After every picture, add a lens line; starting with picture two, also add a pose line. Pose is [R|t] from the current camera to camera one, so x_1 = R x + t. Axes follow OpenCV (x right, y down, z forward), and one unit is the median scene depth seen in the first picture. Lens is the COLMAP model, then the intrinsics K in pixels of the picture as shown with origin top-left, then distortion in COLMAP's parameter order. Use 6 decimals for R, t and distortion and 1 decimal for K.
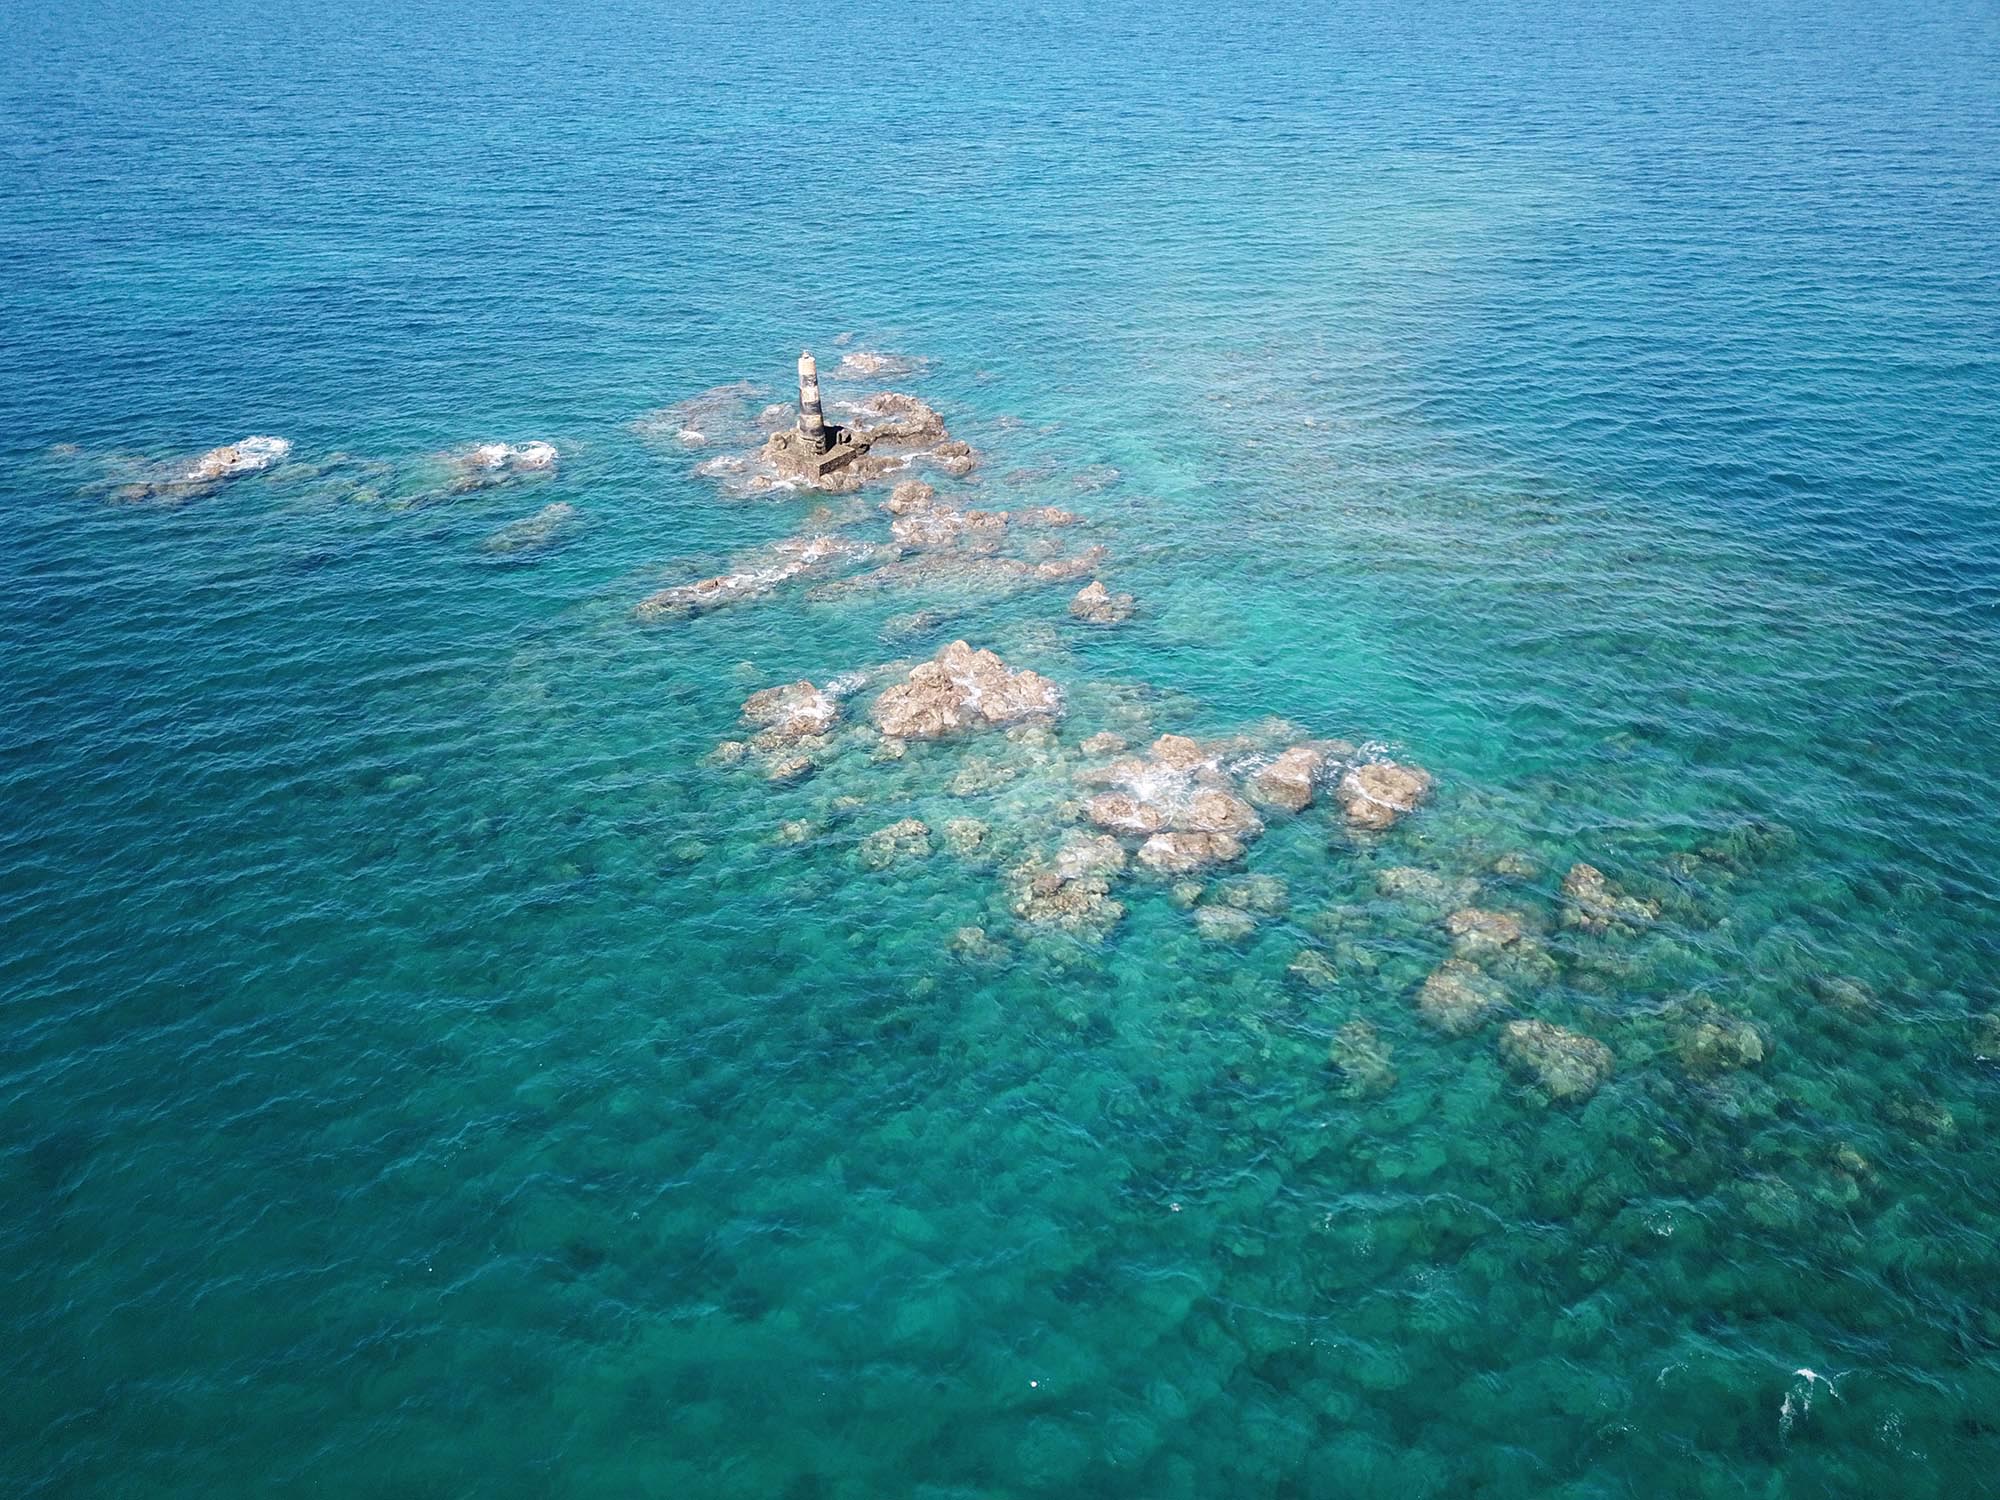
lens RADIAL K [[1534.6, 0, 990.6], [0, 1534.6, 785.1], [0, 0, 1]] dist [0.002652, -0.002114]
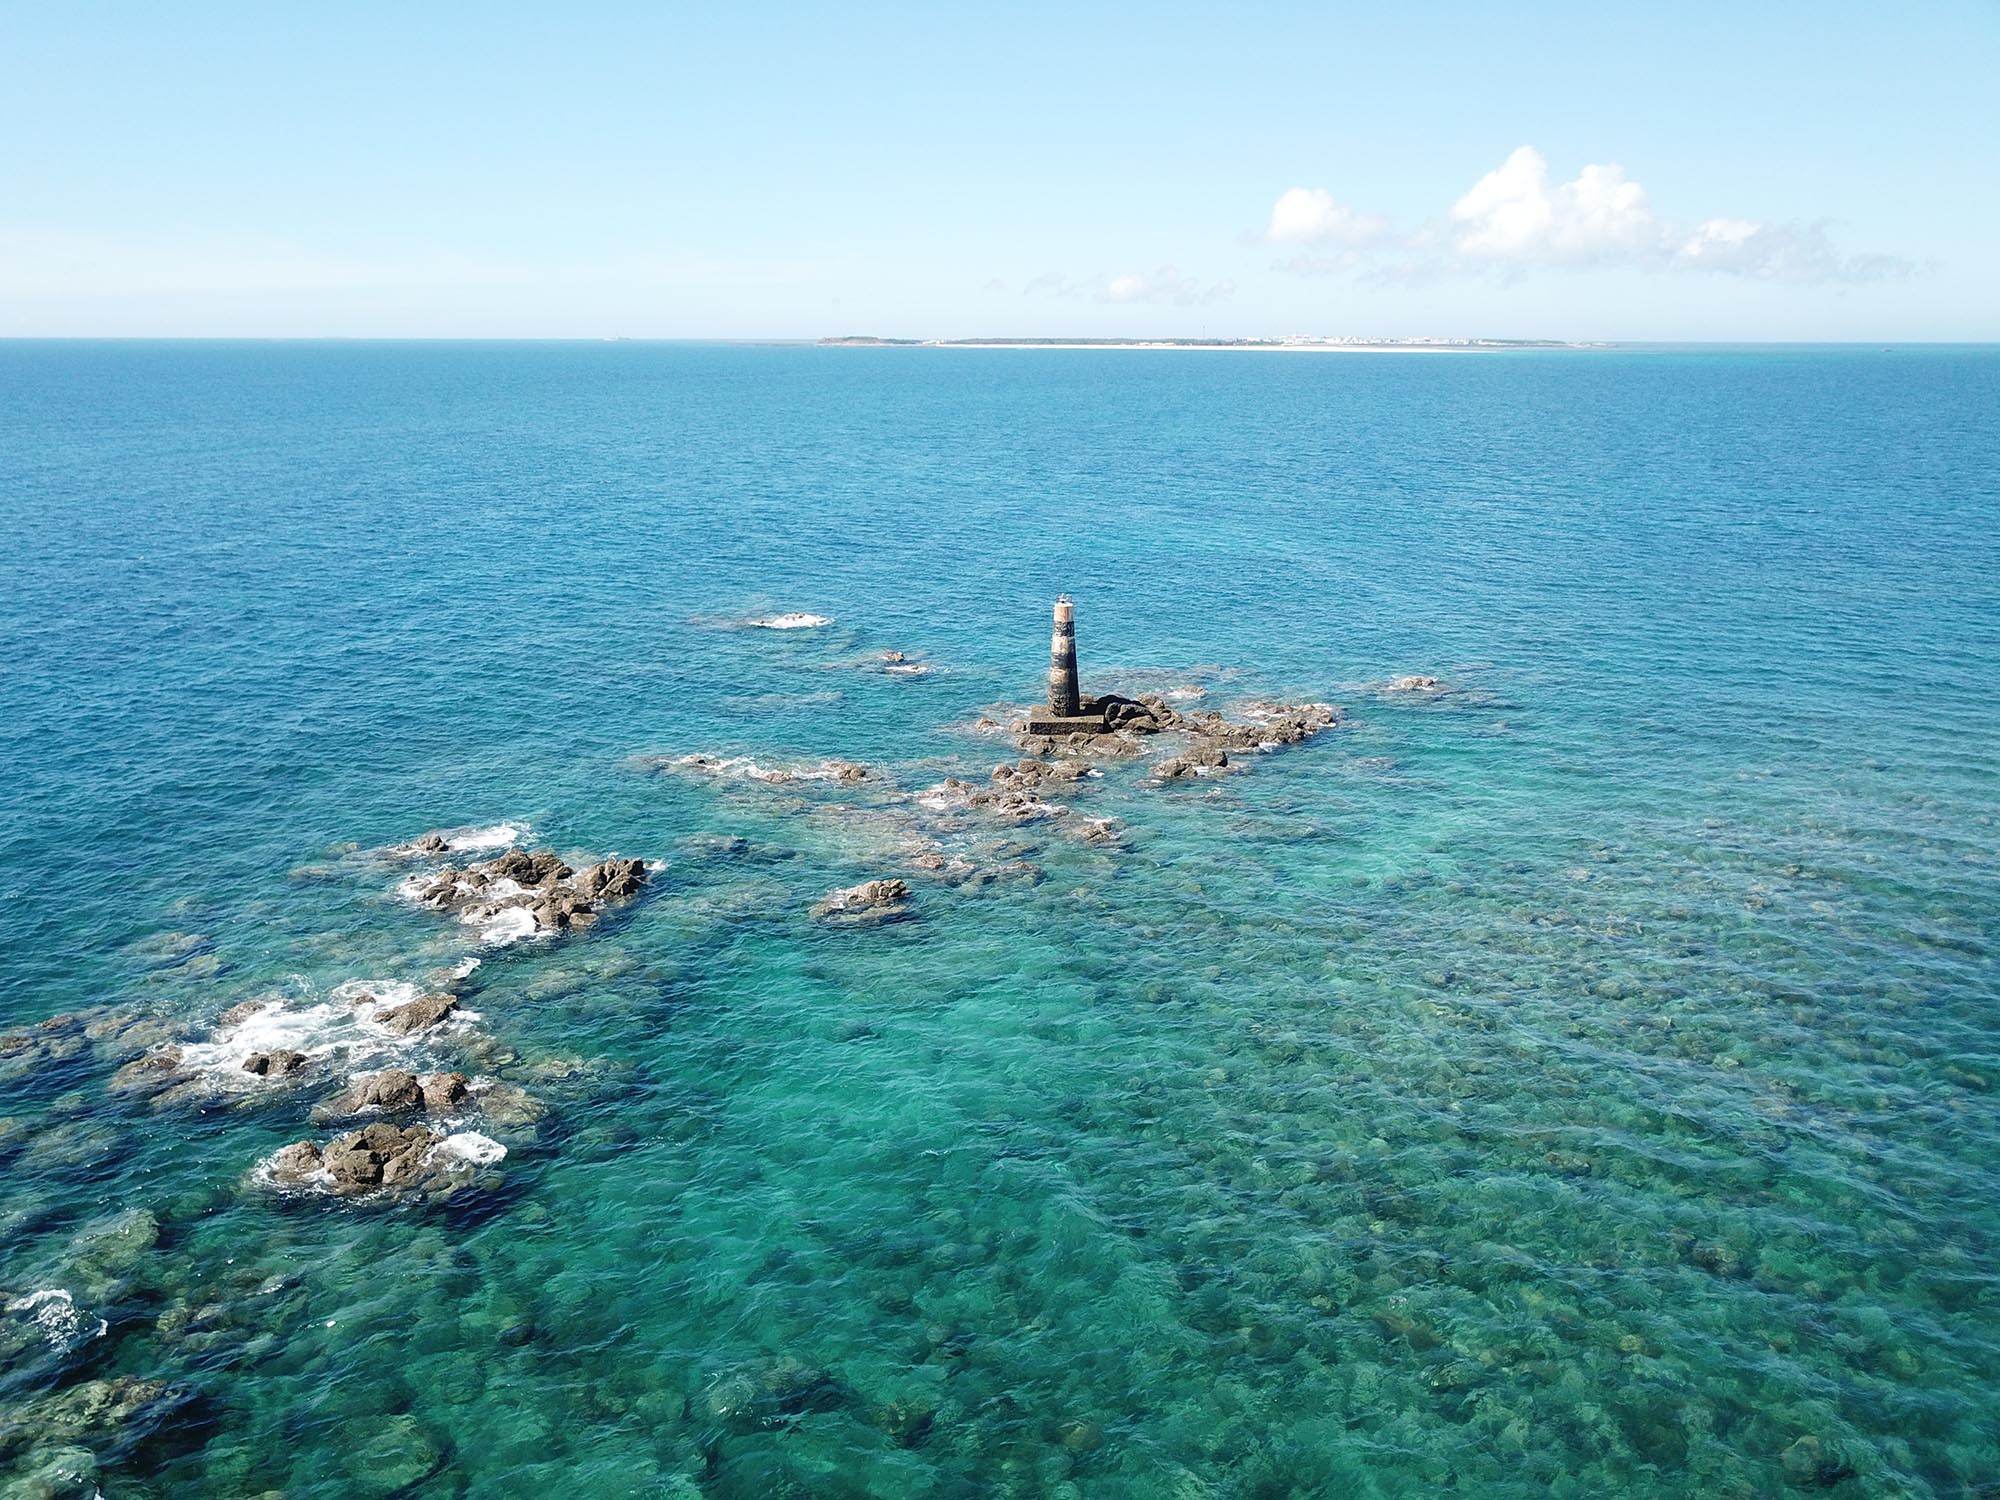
lens RADIAL K [[1534.6, 0, 990.6], [0, 1534.6, 785.1], [0, 0, 1]] dist [0.002652, -0.002114]
pose [[0.535004, 0.237131, -0.810888, 0.776678], [-0.428223, 0.903487, -0.018321, -0.208604], [0.728282, 0.357043, 0.584915, 0.689795]]
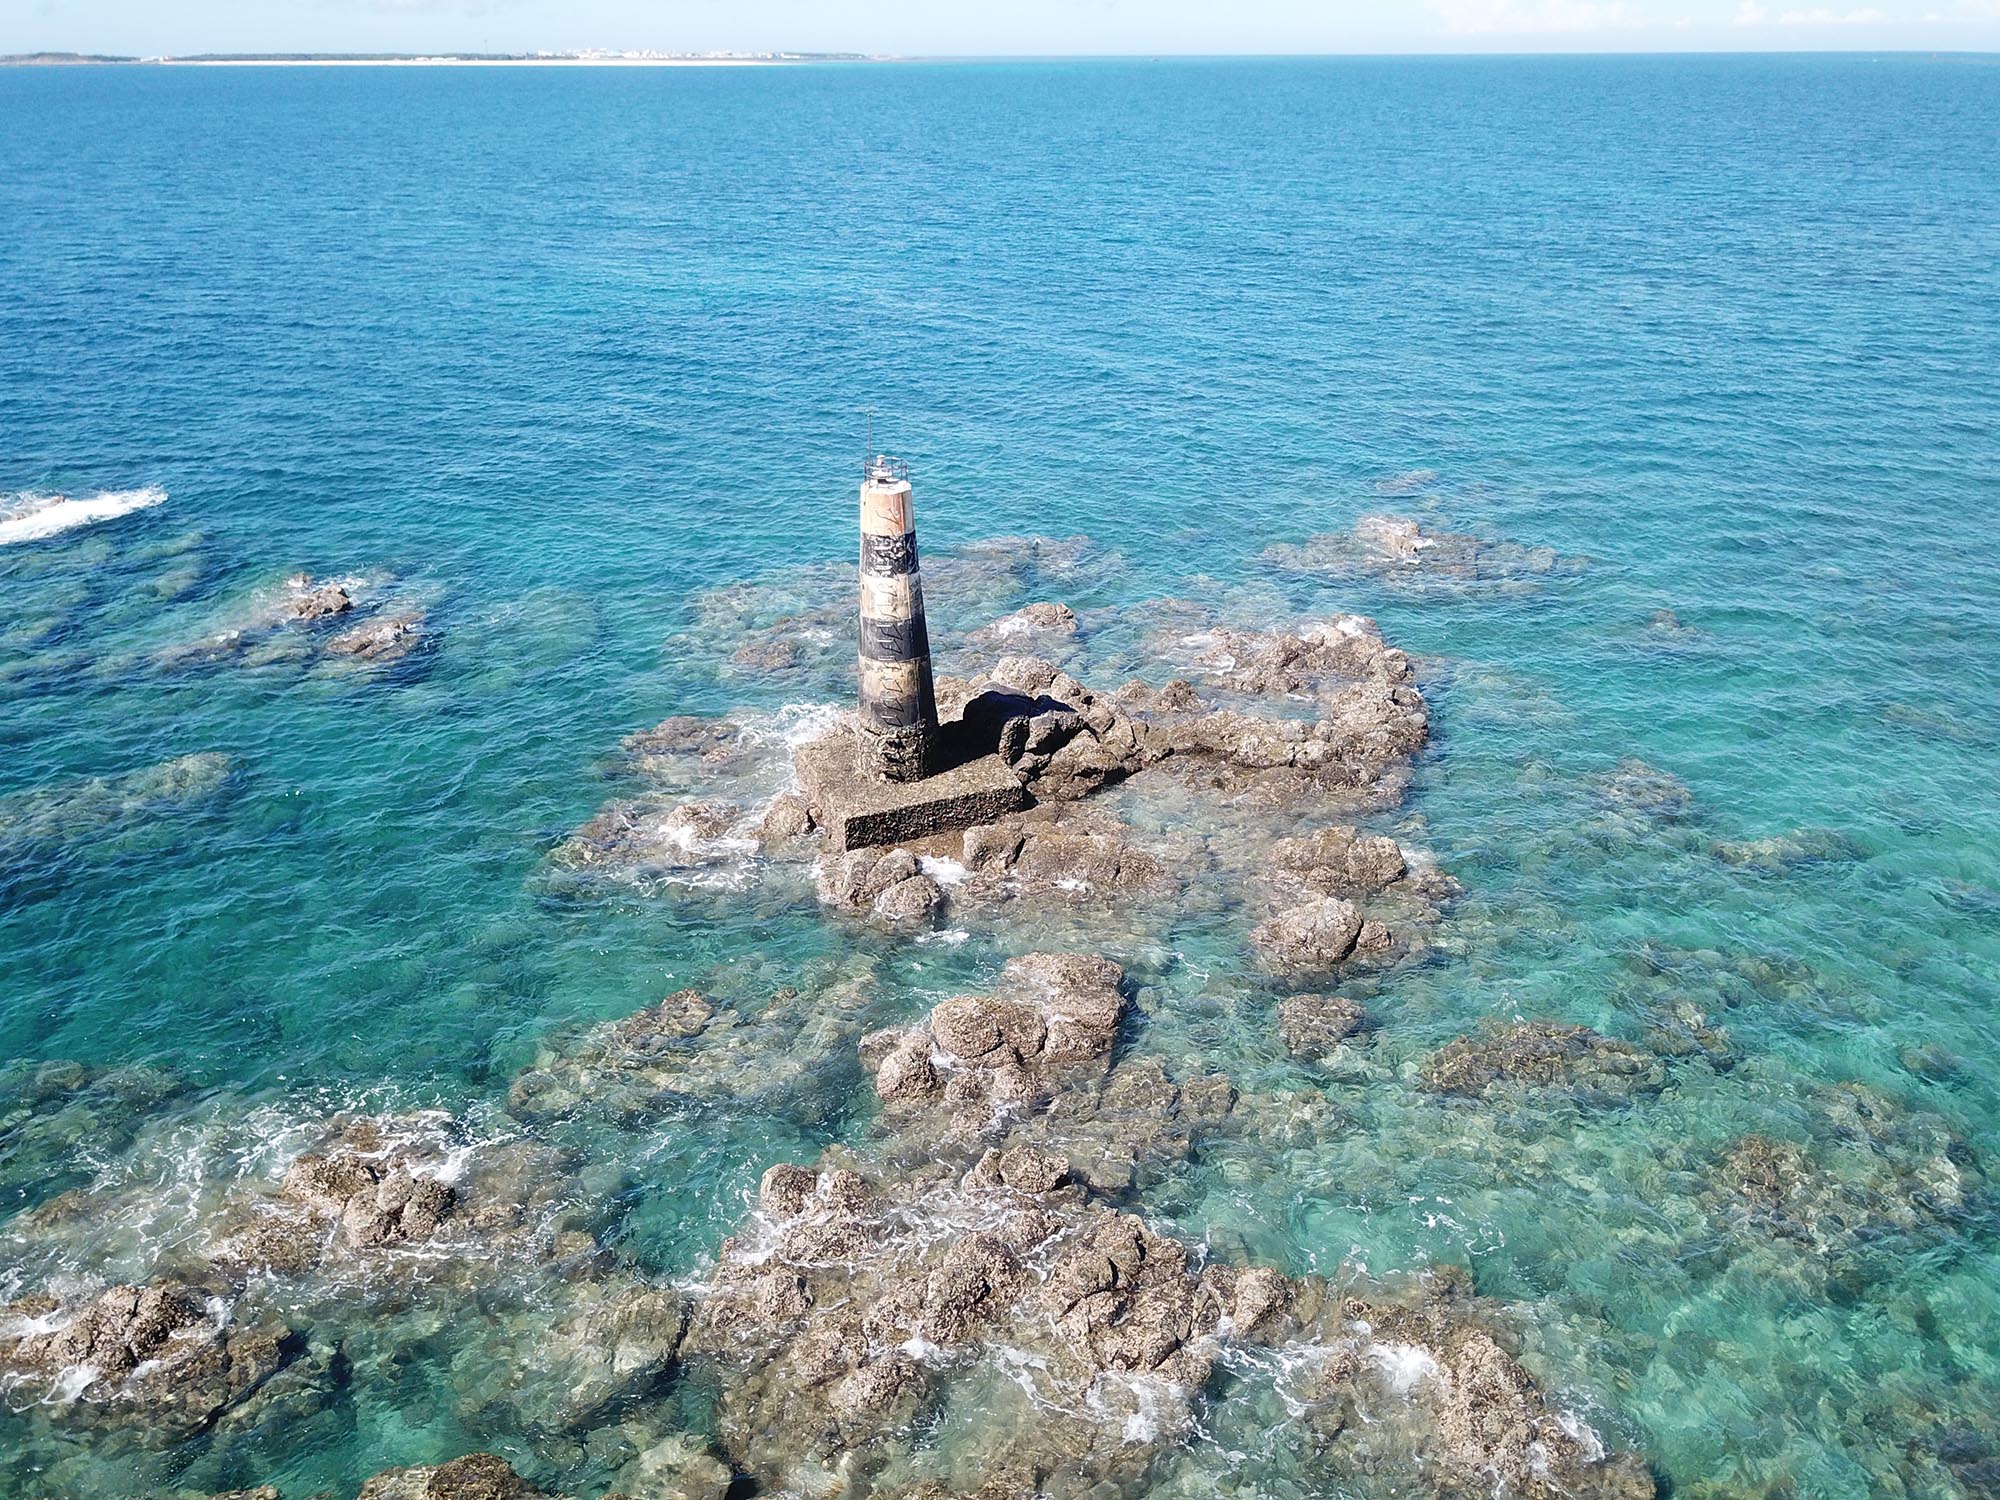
lens RADIAL K [[1557.3, 0, 949.2], [0, 1557.3, 751.5], [0, 0, 1]] dist [0.029603, -0.011905]
pose [[0.820830, 0.223404, -0.525670, 0.094422], [-0.277102, 0.960529, -0.024478, -0.300615], [0.499453, 0.165757, 0.850336, 1.011497]]
